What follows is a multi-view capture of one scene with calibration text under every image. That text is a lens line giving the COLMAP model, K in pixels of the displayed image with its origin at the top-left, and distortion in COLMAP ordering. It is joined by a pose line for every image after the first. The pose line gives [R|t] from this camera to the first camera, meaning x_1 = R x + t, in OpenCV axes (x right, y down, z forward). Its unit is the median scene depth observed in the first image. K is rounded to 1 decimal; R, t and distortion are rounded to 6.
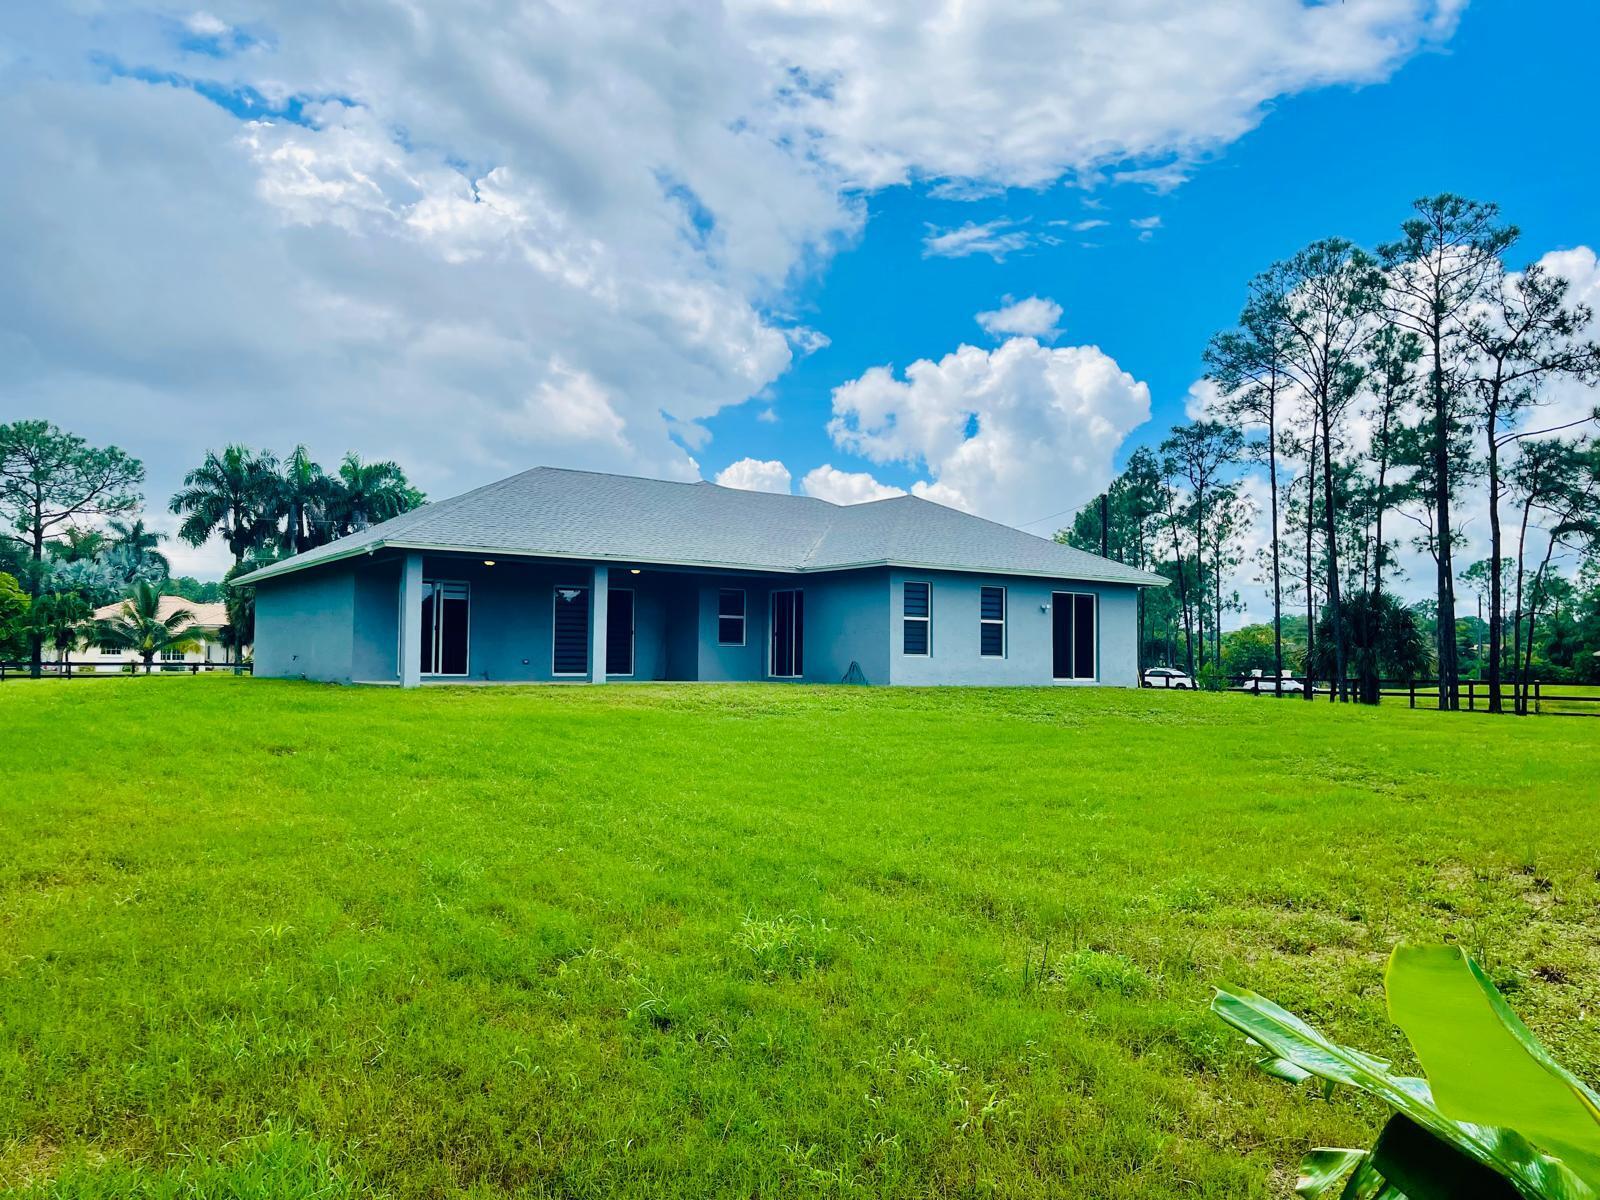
lens RADIAL K [[1301.9, 0, 800.0], [0, 1301.9, 600.0], [0, 0, 1]] dist [0.000174, 0.003885]
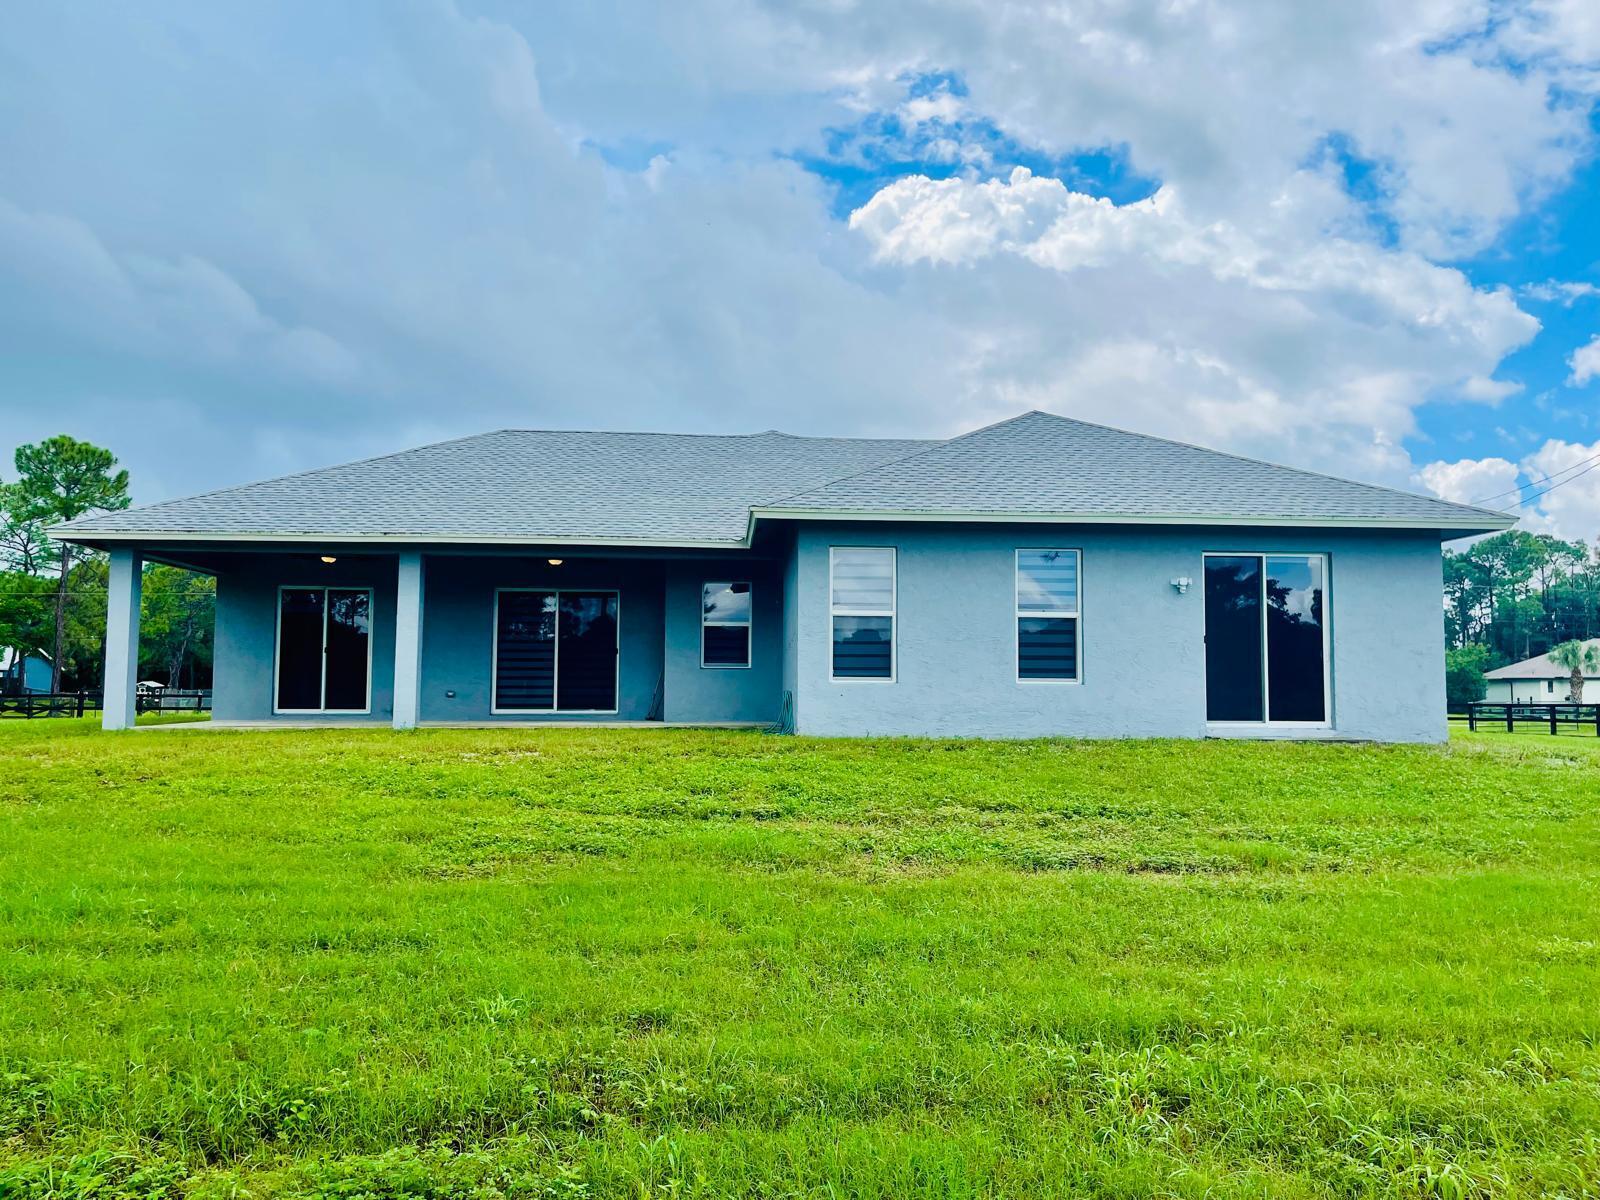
lens RADIAL K [[1301.9, 0, 800.0], [0, 1301.9, 600.0], [0, 0, 1]] dist [0.000174, 0.003885]
pose [[0.840778, -0.043092, -0.539662, 0.336164], [0.029653, 0.998996, -0.033571, 0.024628], [0.540567, 0.012223, 0.841212, 0.484172]]
